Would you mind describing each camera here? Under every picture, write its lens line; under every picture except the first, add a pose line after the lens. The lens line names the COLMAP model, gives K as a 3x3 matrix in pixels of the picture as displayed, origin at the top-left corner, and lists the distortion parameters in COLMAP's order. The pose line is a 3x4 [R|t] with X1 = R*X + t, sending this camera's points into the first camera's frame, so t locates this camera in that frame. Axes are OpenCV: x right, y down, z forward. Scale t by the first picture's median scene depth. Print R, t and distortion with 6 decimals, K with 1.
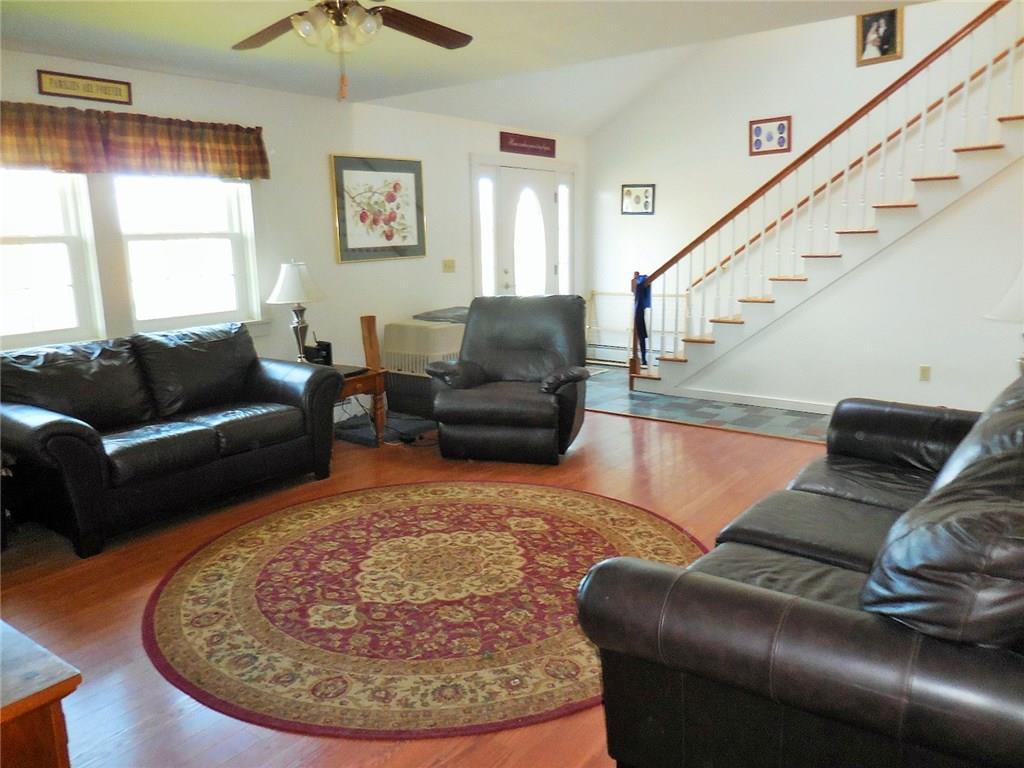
lens RADIAL K [[778.7, 0, 507.9], [0, 778.7, 382.9], [0, 0, 1]] dist [0.008846, 0.010236]
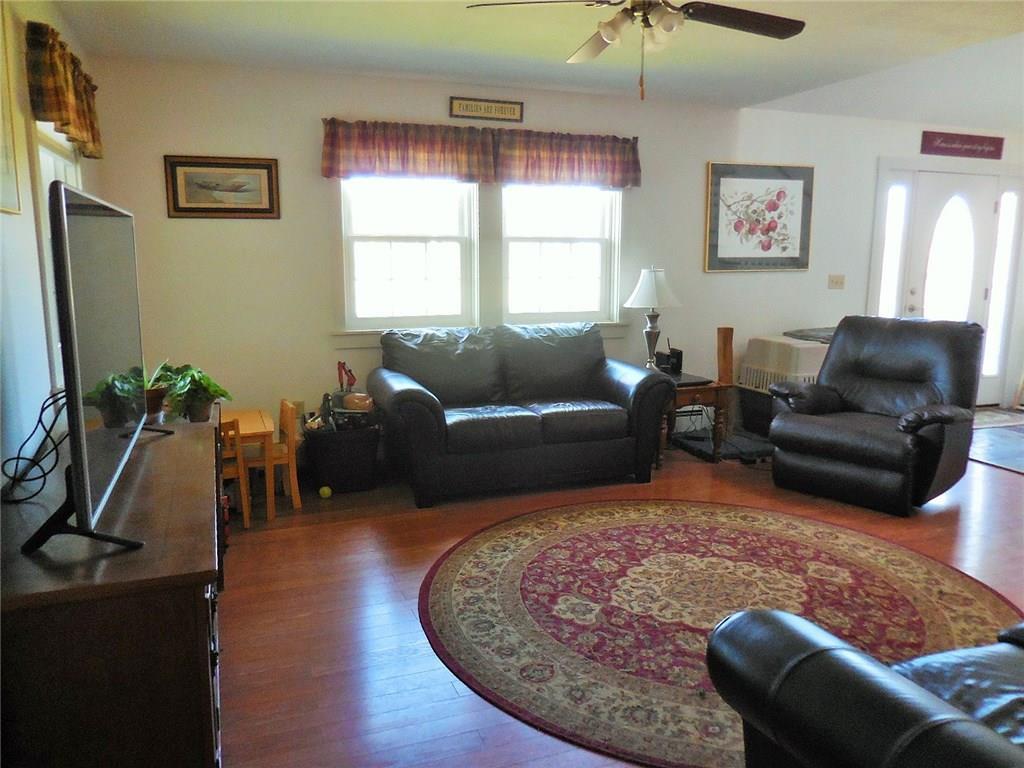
lens RADIAL K [[778.7, 0, 513.2], [0, 778.7, 385.5], [0, 0, 1]] dist [0.008846, 0.010236]
pose [[0.853211, 0.119046, -0.507799, 0.122364], [-0.126453, 0.991770, 0.020038, -0.000341], [0.506005, 0.047116, 0.861243, 0.045297]]
